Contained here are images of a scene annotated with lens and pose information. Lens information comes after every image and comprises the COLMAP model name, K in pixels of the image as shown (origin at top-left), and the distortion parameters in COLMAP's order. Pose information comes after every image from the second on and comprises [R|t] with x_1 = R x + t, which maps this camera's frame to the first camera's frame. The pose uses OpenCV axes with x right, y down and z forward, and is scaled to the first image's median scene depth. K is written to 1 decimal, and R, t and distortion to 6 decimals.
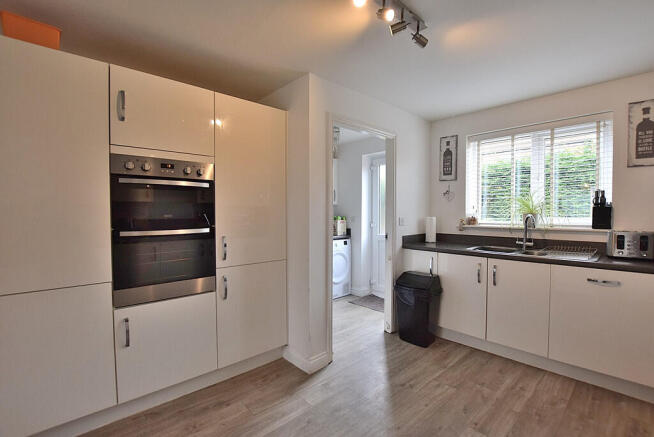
lens RADIAL K [[295.2, 0, 324.4], [0, 295.2, 218.5], [0, 0, 1]] dist [-0.024722, -0.000442]
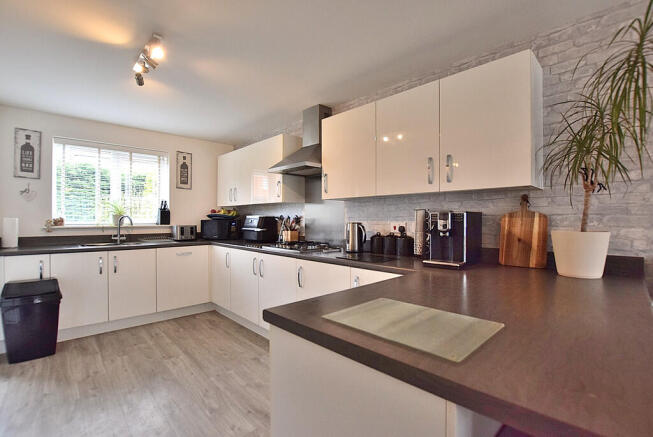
lens RADIAL K [[294.8, 0, 326.4], [0, 294.8, 217.7], [0, 0, 1]] dist [-0.024722, -0.000442]
pose [[-0.015404, 0.002035, 0.999879, -0.486948], [0.022244, 0.999751, -0.001692, 0.015209], [-0.999634, 0.022216, -0.015445, 0.097860]]
